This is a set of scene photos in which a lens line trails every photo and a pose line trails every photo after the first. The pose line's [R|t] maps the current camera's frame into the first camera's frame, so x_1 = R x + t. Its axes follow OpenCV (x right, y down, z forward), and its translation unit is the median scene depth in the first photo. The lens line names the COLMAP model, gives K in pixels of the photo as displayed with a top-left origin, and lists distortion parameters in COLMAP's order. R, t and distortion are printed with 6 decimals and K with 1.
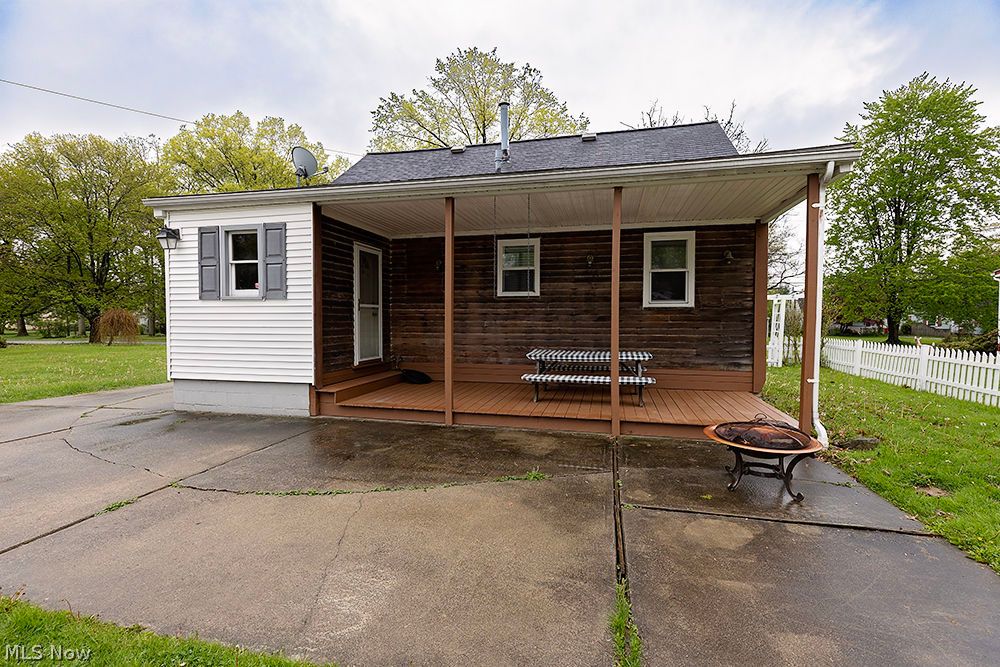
lens RADIAL K [[457.0, 0, 502.5], [0, 457.0, 332.8], [0, 0, 1]] dist [0.006229, 0.000000]
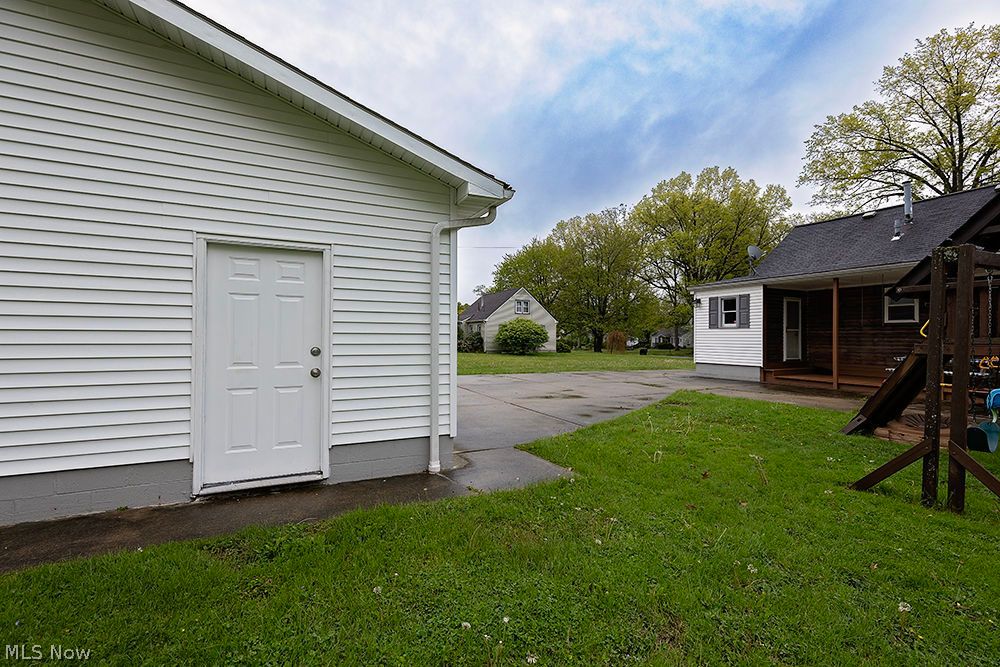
lens RADIAL K [[434.1, 0, 510.8], [0, 434.1, 333.4], [0, 0, 1]] dist [0.000193, -0.000282]
pose [[0.639559, -0.004703, -0.768727, 0.318886], [-0.026488, 0.999253, -0.028150, 0.033388], [0.768285, 0.038366, 0.638957, -0.967091]]
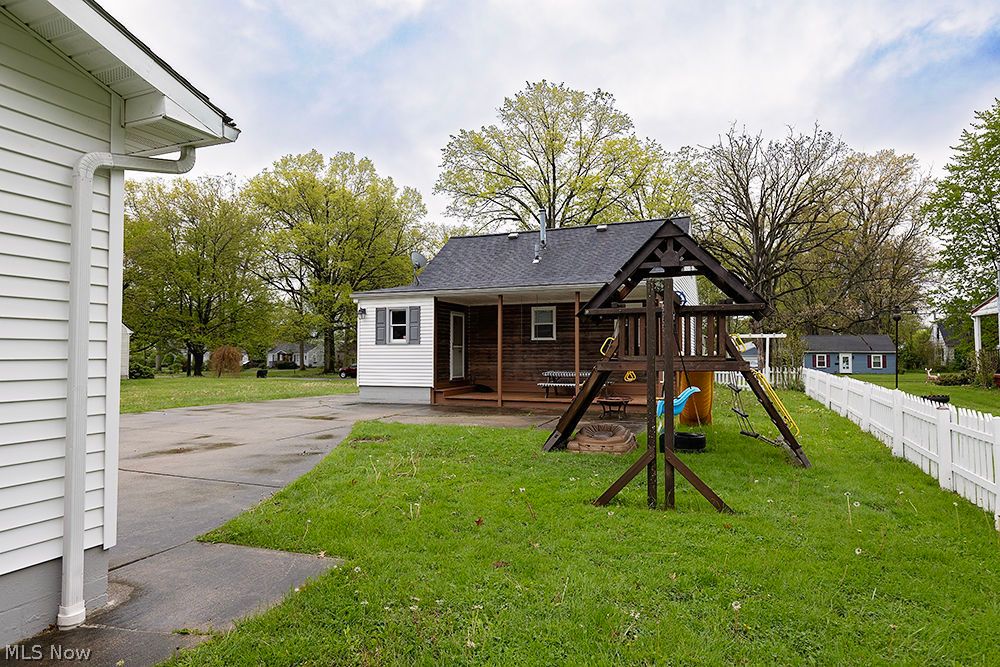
lens RADIAL K [[547.9, 0, 500.0], [0, 547.9, 333.5], [0, 0, 1]] dist [0.006399, -0.001089]
pose [[0.987549, -0.009057, -0.157051, 0.189858], [-0.001393, 0.997799, -0.066300, 0.028865], [0.157306, 0.065693, 0.985362, -1.003903]]
